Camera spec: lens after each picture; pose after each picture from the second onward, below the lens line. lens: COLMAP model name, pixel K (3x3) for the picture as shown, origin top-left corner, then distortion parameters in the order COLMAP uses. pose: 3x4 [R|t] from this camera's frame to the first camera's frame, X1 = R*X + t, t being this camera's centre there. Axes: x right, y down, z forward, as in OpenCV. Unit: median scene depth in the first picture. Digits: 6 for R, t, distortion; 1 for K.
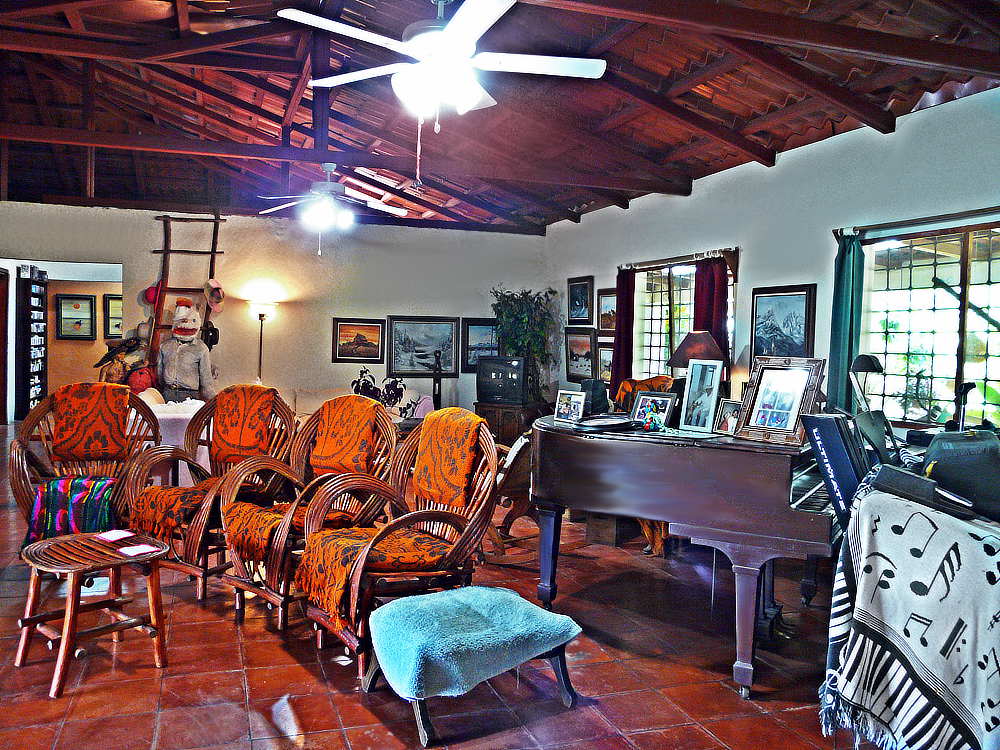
lens RADIAL K [[851.9, 0, 499.6], [0, 851.9, 374.6], [0, 0, 1]] dist [-0.014636, 0.001846]
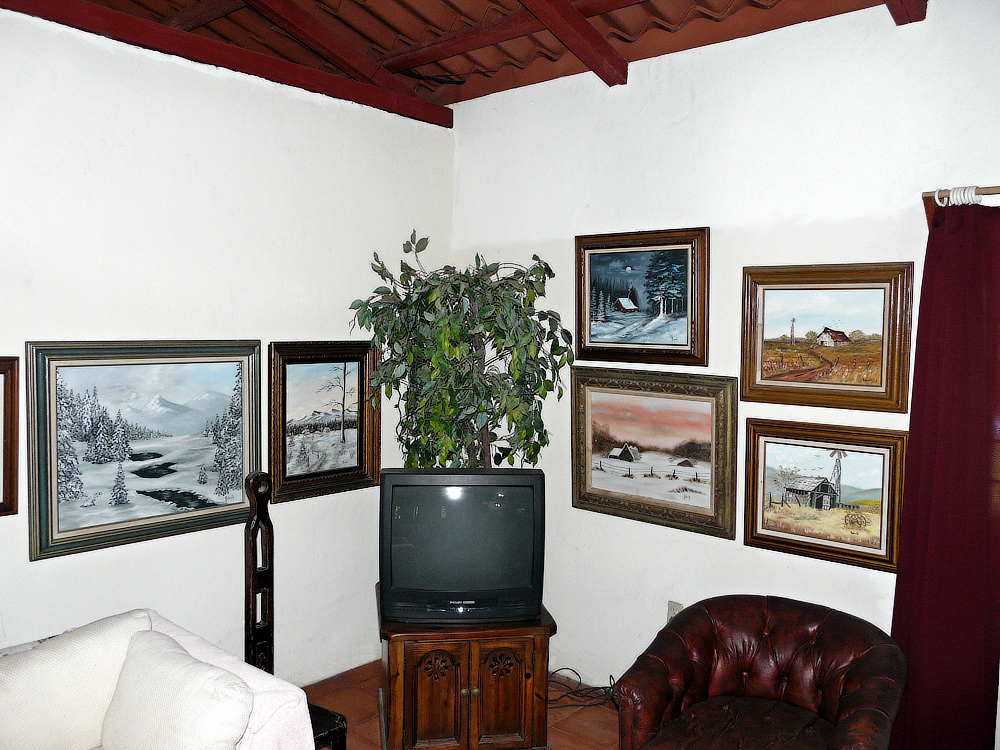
lens RADIAL K [[851.9, 0, 498.0], [0, 851.9, 375.1], [0, 0, 1]] dist [-0.014636, 0.001846]
pose [[0.876427, -0.039237, 0.479933, -0.128394], [0.025372, 0.999053, 0.035346, -0.063864], [-0.480865, -0.018801, 0.876593, 0.670912]]
